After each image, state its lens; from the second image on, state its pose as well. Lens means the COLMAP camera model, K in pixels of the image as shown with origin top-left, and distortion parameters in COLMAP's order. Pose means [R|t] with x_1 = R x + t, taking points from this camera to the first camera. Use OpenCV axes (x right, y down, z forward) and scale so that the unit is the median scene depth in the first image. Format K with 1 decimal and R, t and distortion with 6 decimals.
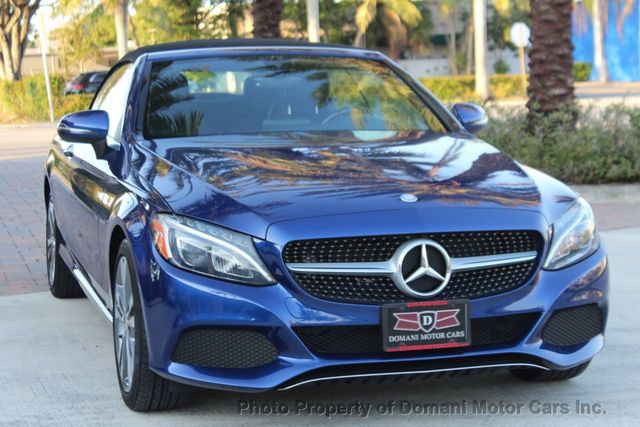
lens RADIAL K [[1416.8, 0, 320.0], [0, 1416.8, 213.5], [0, 0, 1]] dist [0.001795, 0.006156]
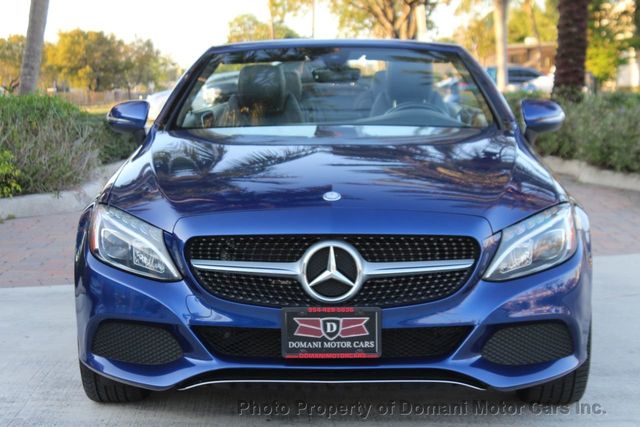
lens RADIAL K [[1416.8, 0, 320.0], [0, 1416.8, 213.5], [0, 0, 1]] dist [0.001795, 0.006156]
pose [[0.957707, 0.038472, -0.285161, 0.331916], [-0.037868, 0.999254, 0.007634, -0.006646], [0.285242, 0.003488, 0.958449, 0.100035]]
